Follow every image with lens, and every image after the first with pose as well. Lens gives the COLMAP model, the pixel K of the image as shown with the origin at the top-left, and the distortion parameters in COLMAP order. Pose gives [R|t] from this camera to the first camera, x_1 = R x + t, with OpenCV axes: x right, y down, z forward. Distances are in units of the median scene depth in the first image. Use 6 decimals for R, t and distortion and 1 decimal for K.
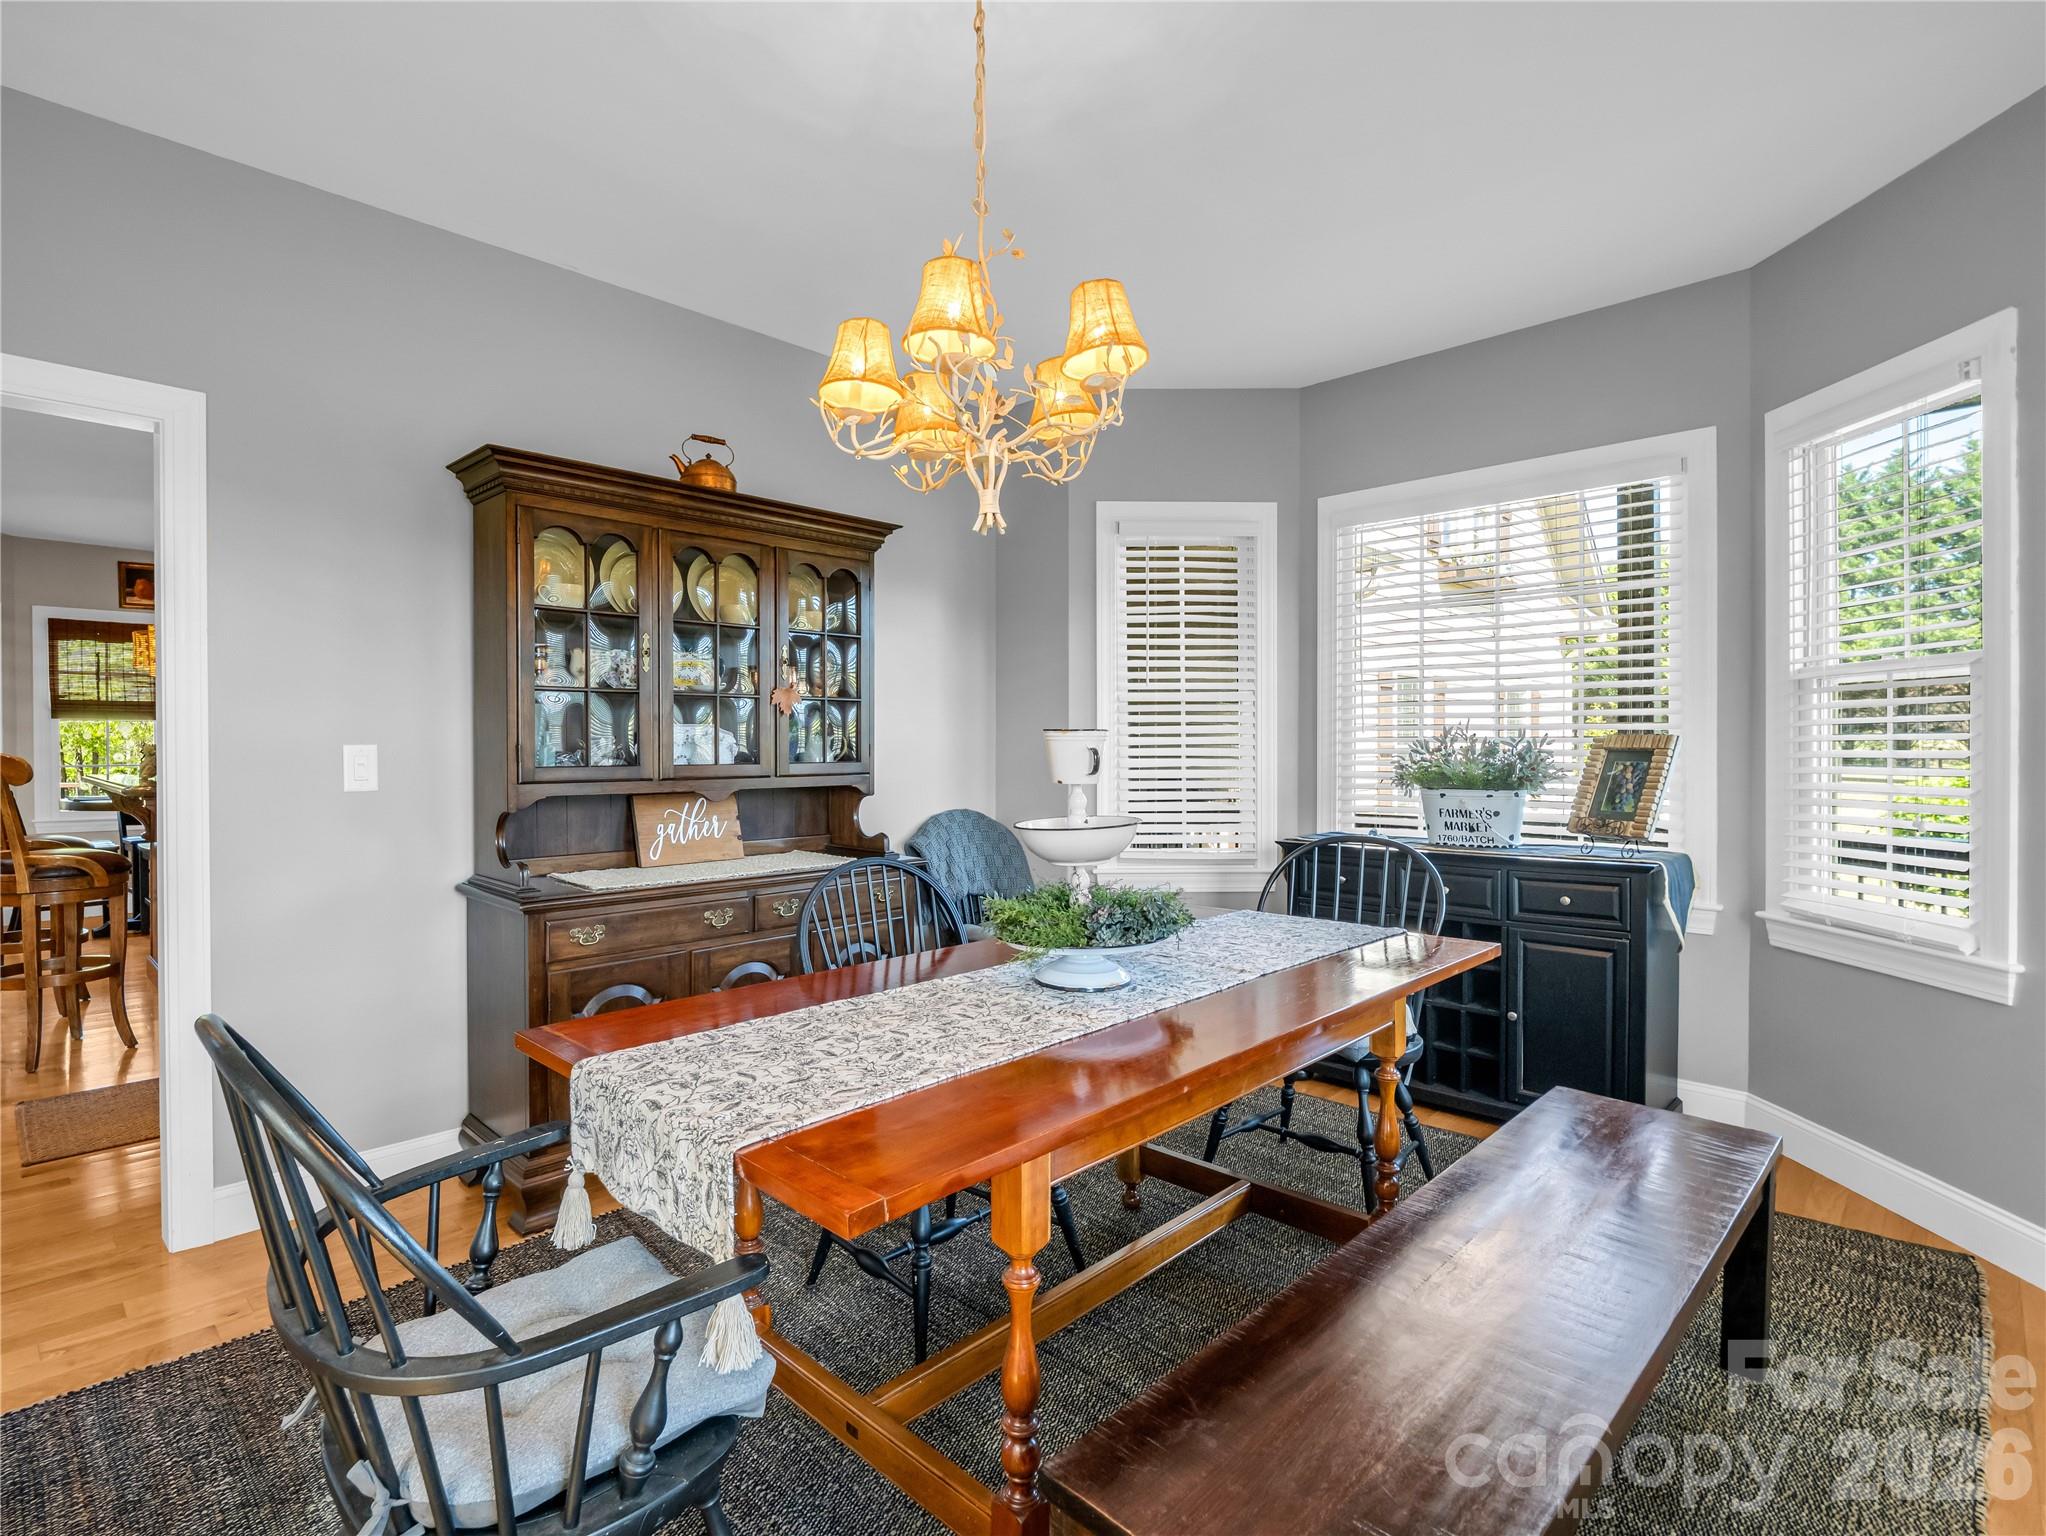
lens RADIAL K [[1001.3, 0, 1029.8], [0, 1001.3, 760.4], [0, 0, 1]] dist [-0.013648, -0.000608]
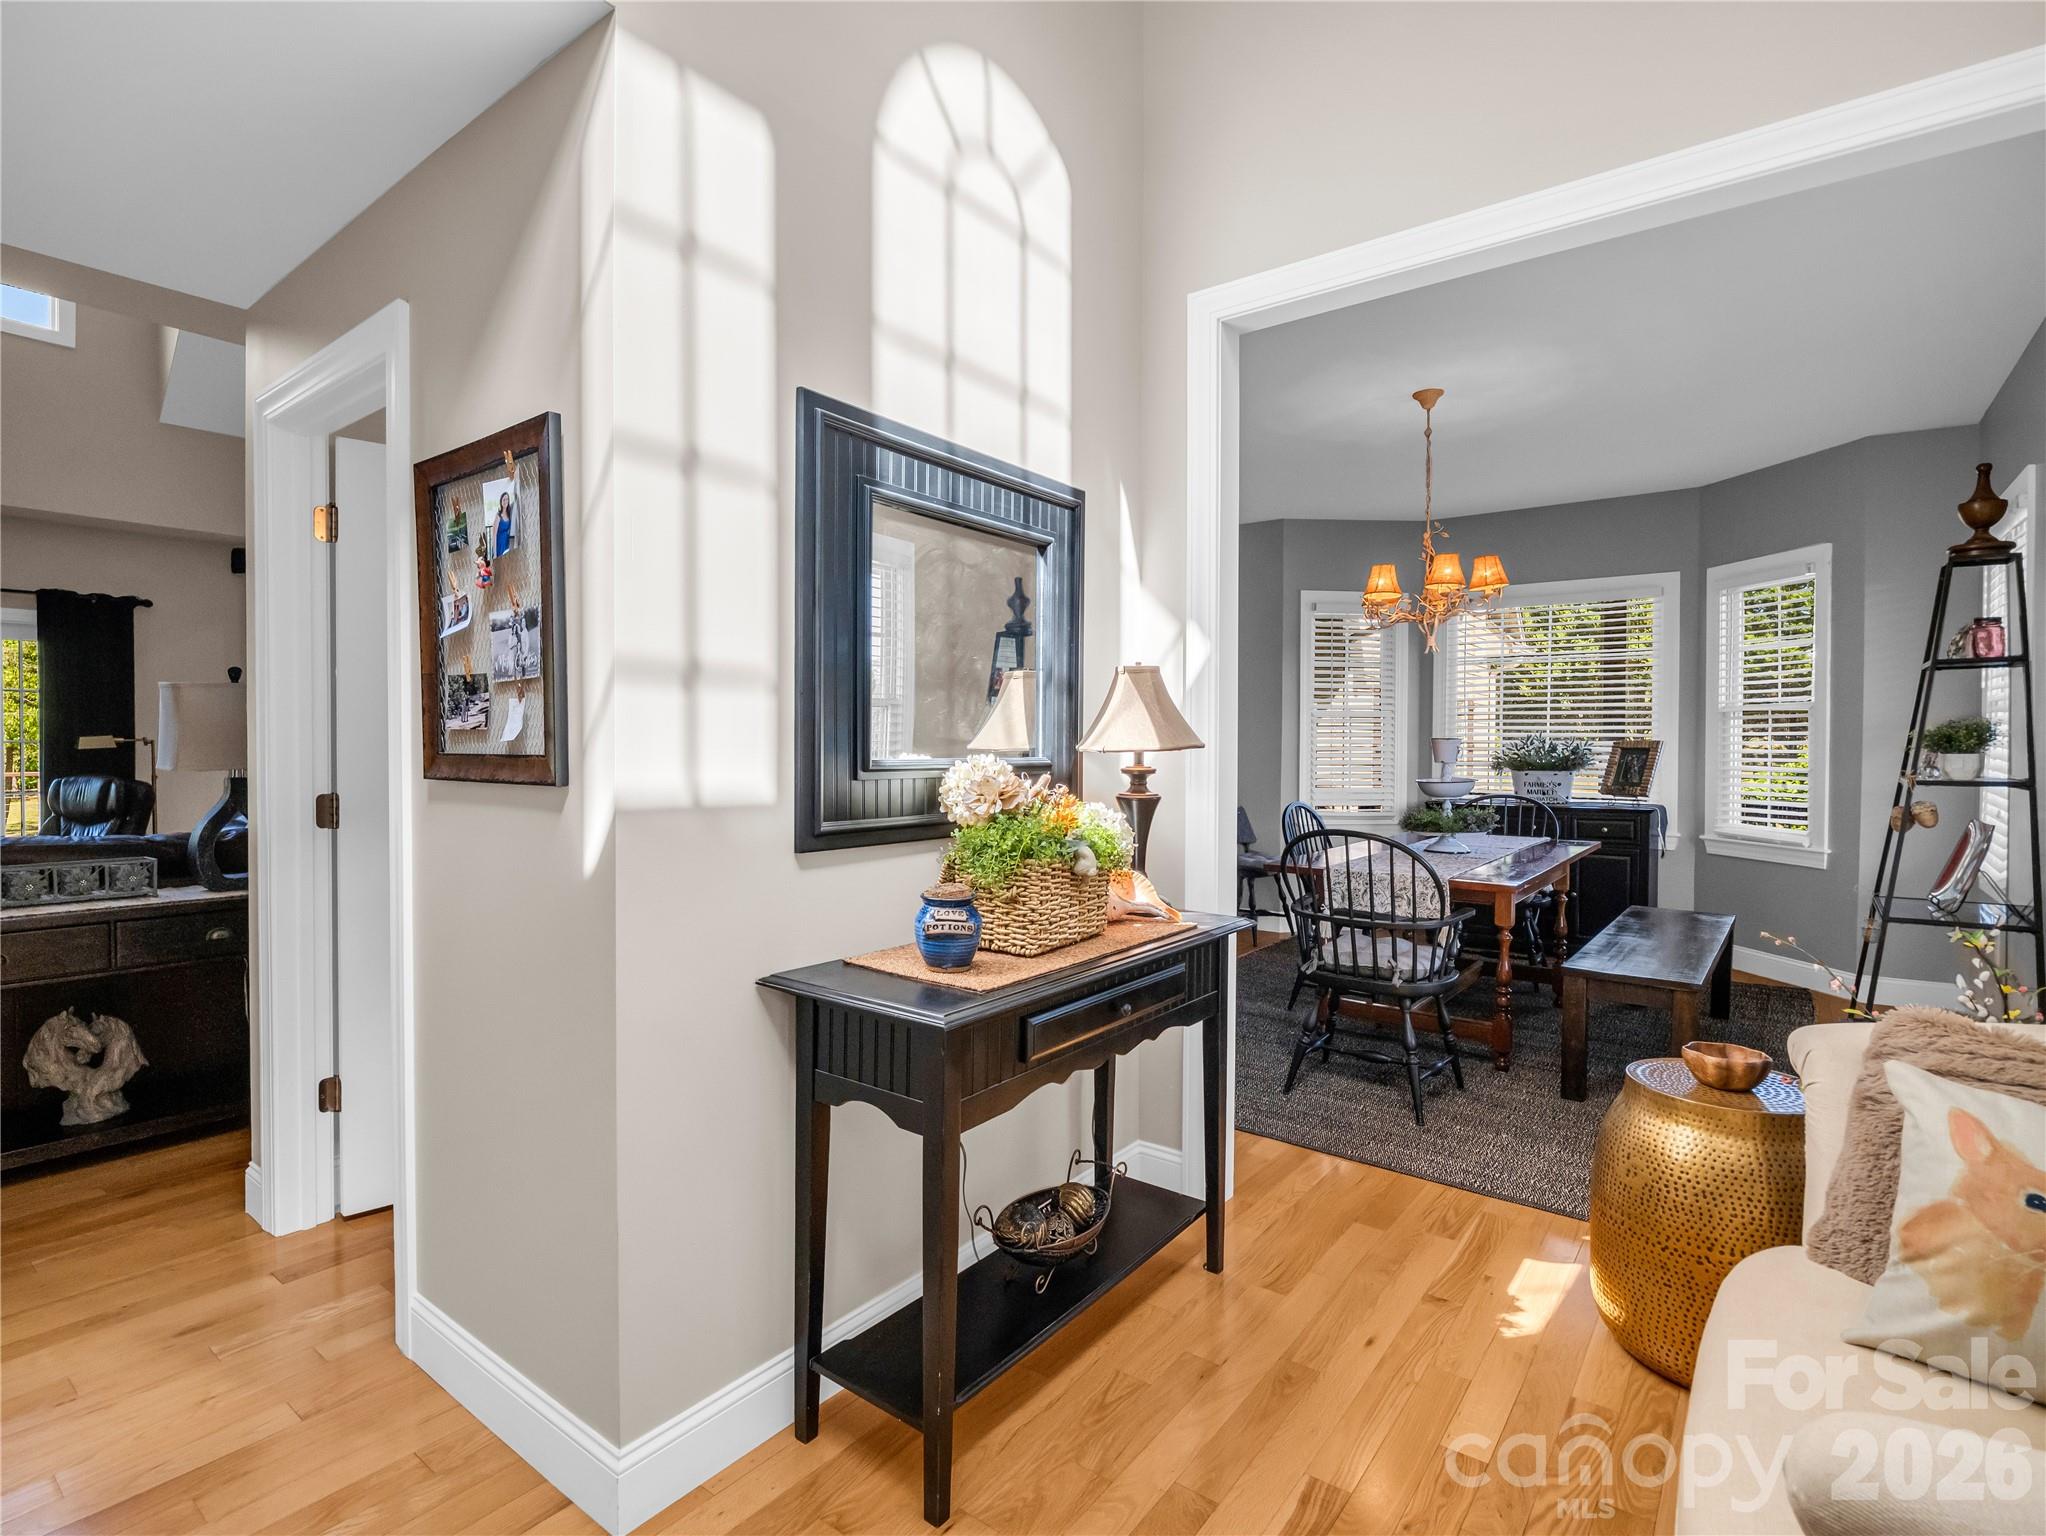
lens RADIAL K [[1001.3, 0, 1017.3], [0, 1001.3, 765.0], [0, 0, 1]] dist [-0.013648, -0.000608]
pose [[0.994962, 0.004244, 0.100160, -0.723575], [-0.004911, 0.999967, 0.006412, 0.013937], [-0.100129, -0.006871, 0.994951, -0.721575]]
